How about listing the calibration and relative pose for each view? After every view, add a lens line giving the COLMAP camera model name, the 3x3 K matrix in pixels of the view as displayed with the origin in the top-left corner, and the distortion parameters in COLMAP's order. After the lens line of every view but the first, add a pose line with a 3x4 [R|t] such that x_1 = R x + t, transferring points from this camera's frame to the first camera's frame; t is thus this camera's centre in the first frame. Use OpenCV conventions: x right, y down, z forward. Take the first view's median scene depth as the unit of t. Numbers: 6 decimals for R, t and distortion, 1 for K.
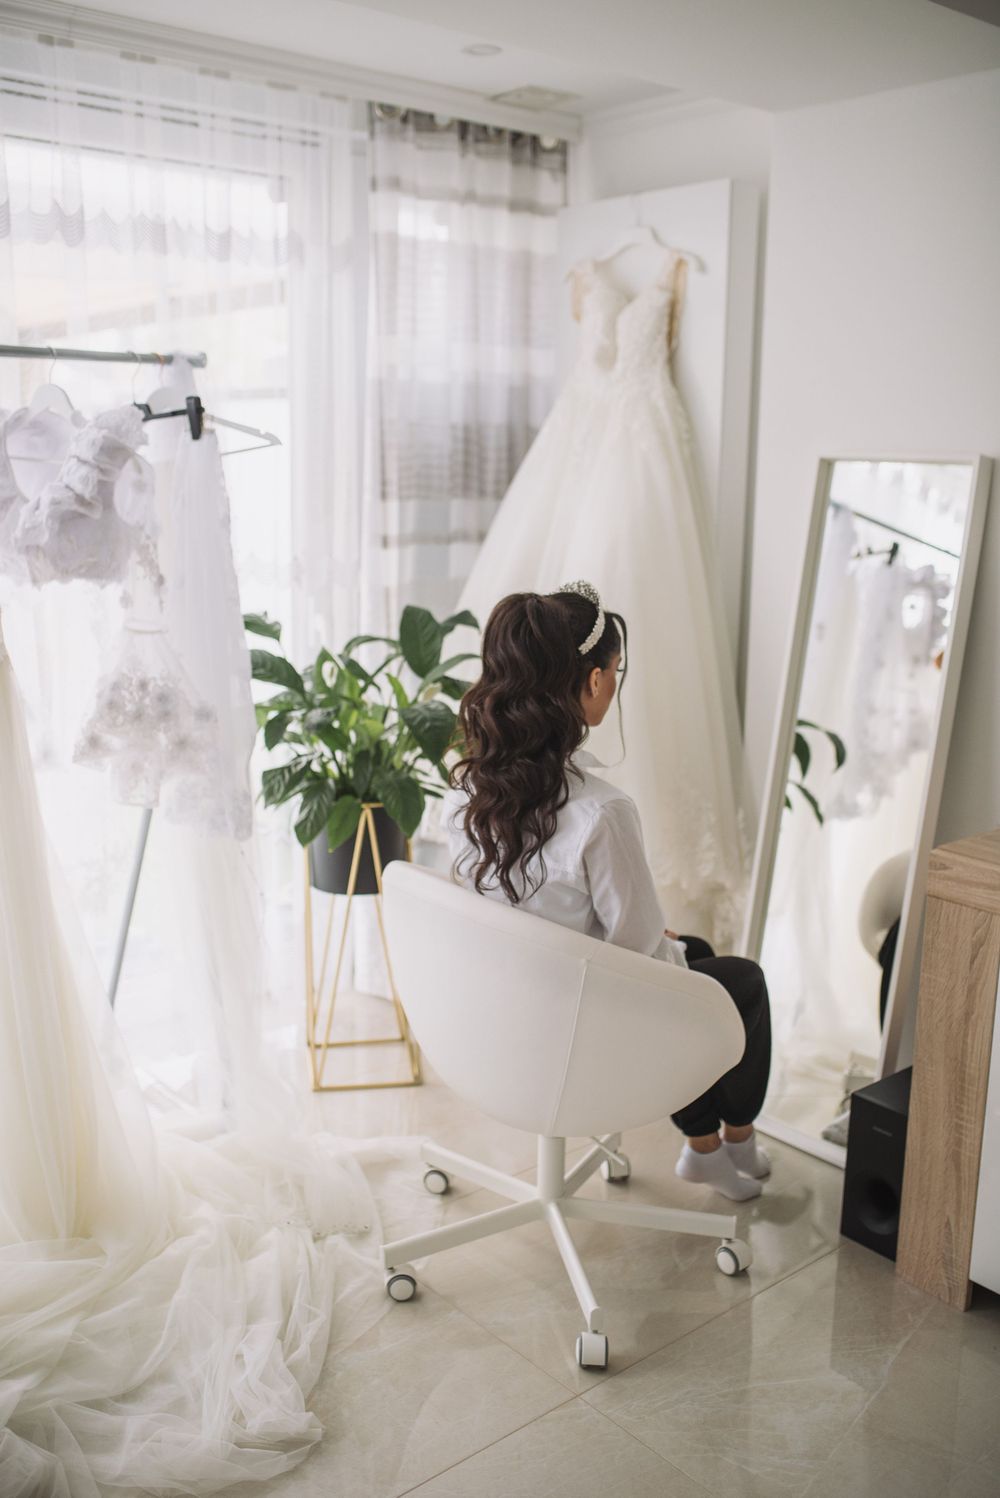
lens RADIAL K [[1454.6, 0, 496.0], [0, 1454.6, 771.3], [0, 0, 1]] dist [-0.105408, 0.192157]
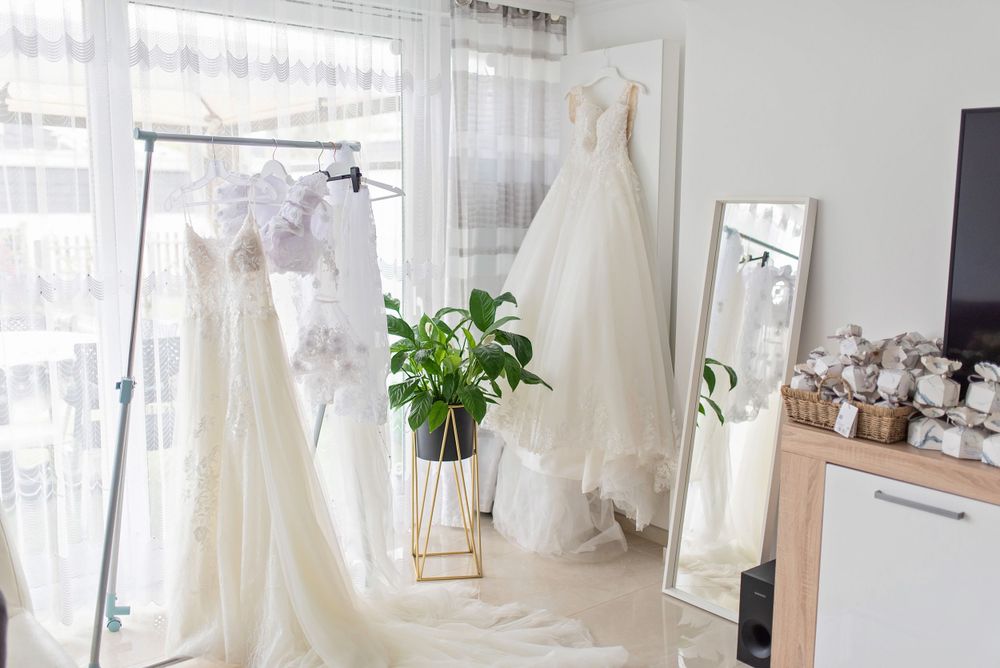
lens RADIAL K [[958.9, 0, 503.8], [0, 958.9, 351.4], [0, 0, 1]] dist [-0.006233, -0.002627]
pose [[0.999953, -0.003888, -0.008849, -0.016354], [0.003324, 0.998012, -0.062943, 0.028319], [0.009076, 0.062911, 0.997978, -0.111994]]
